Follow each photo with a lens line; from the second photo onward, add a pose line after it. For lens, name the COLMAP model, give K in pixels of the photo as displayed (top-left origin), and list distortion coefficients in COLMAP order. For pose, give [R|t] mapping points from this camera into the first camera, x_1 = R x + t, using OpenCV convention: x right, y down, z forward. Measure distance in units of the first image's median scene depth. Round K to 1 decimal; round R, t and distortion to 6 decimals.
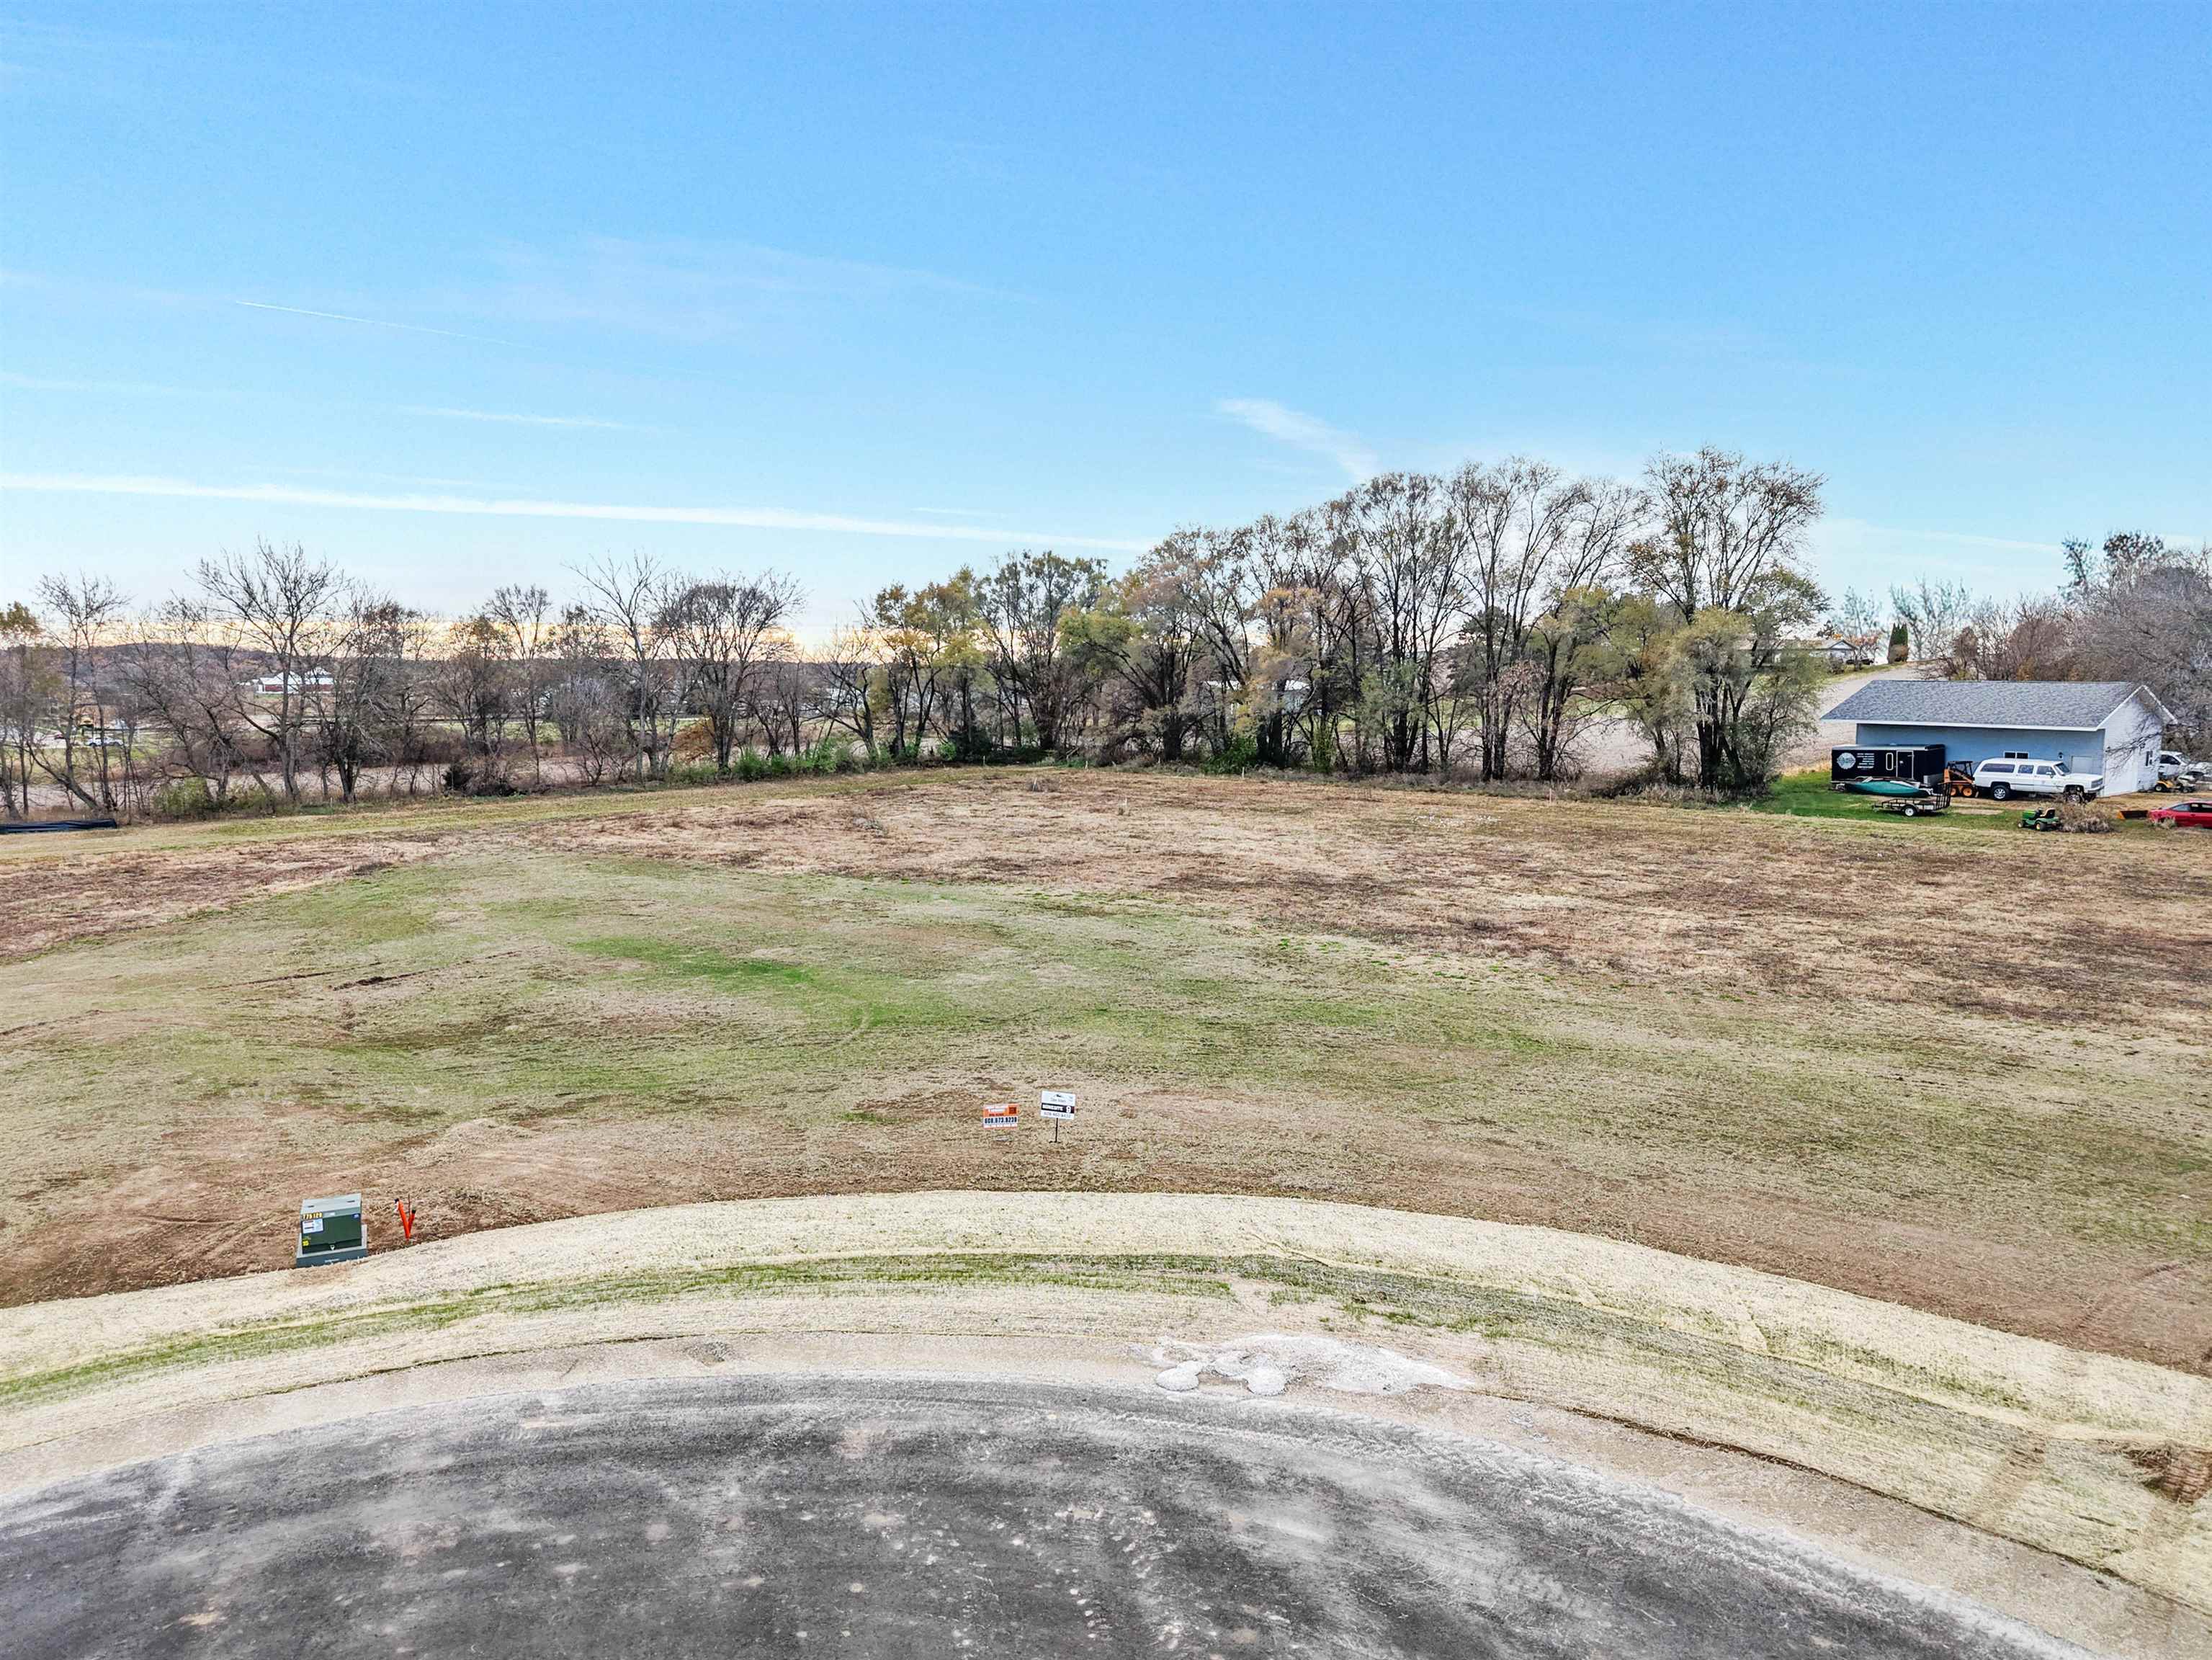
lens RADIAL K [[1498.3, 0, 1091.4], [0, 1498.3, 838.8], [0, 0, 1]] dist [0.008563, 0.002116]
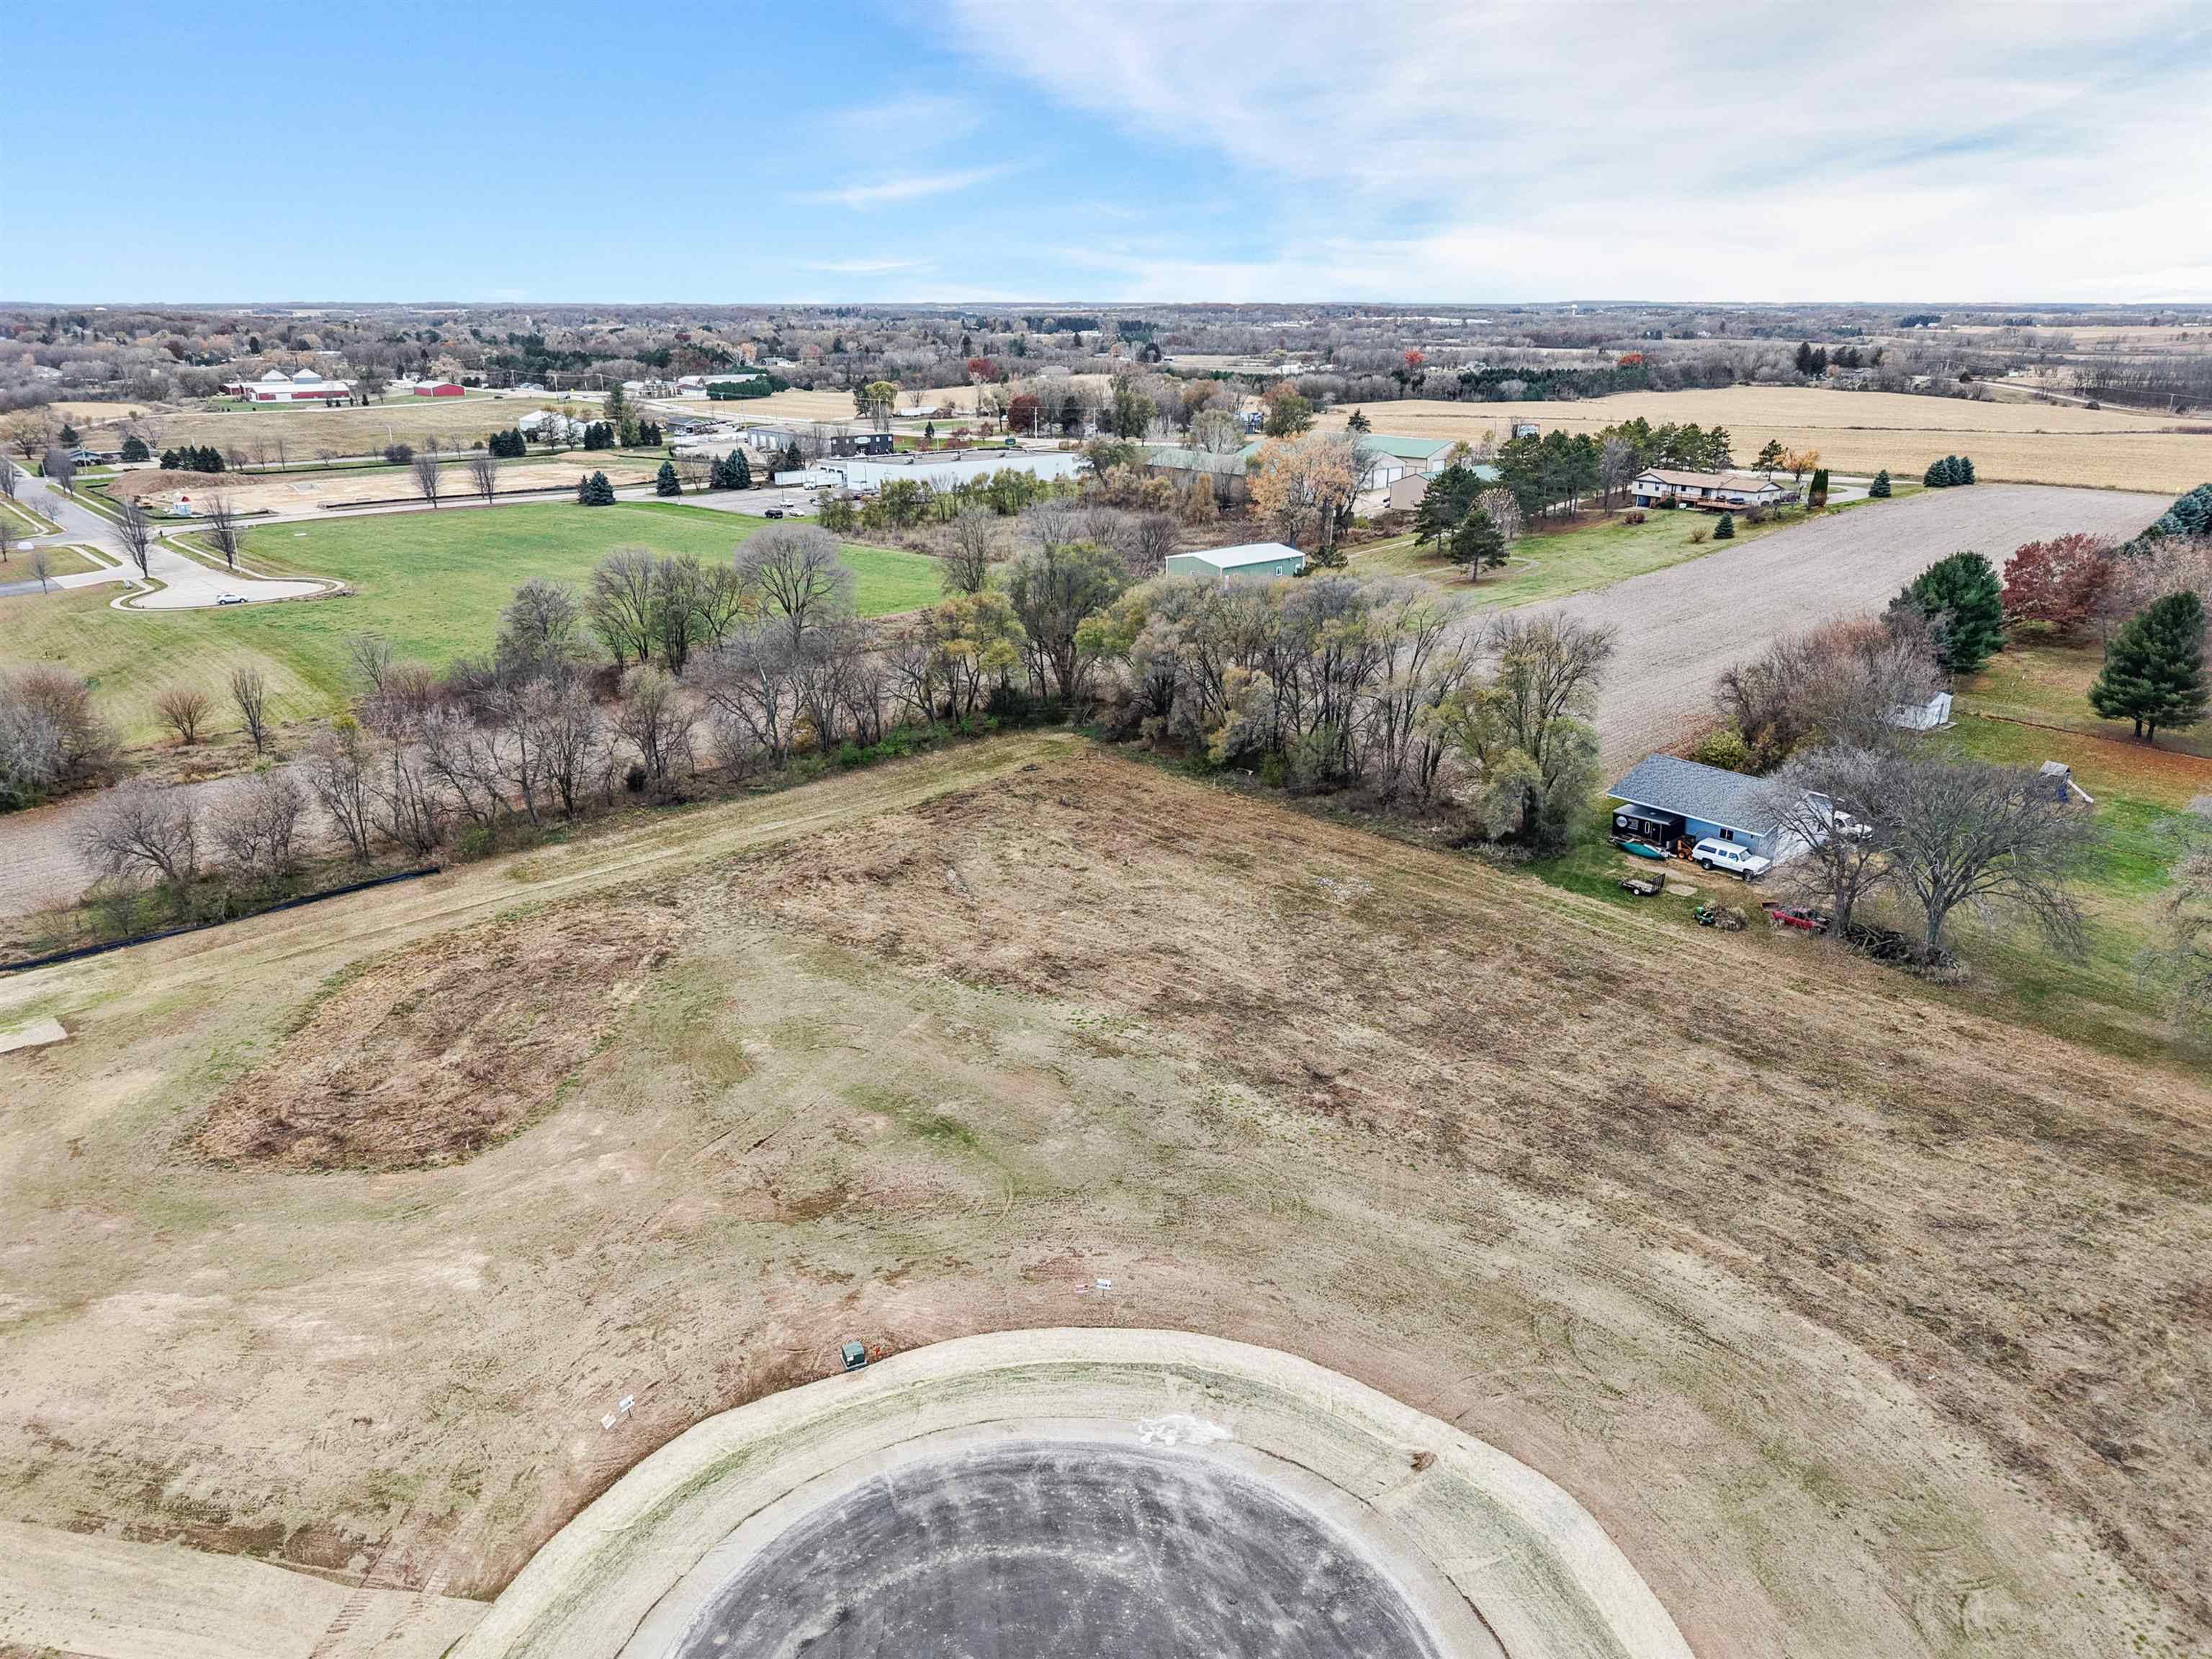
lens RADIAL K [[1527.6, 0, 1098.0], [0, 1527.6, 791.9], [0, 0, 1]] dist [0.021758, -0.024532]
pose [[0.999959, -0.009033, 0.000923, -0.009861], [0.008682, 0.980883, 0.194404, -0.415681], [-0.002662, -0.194388, 0.980921, -0.507261]]
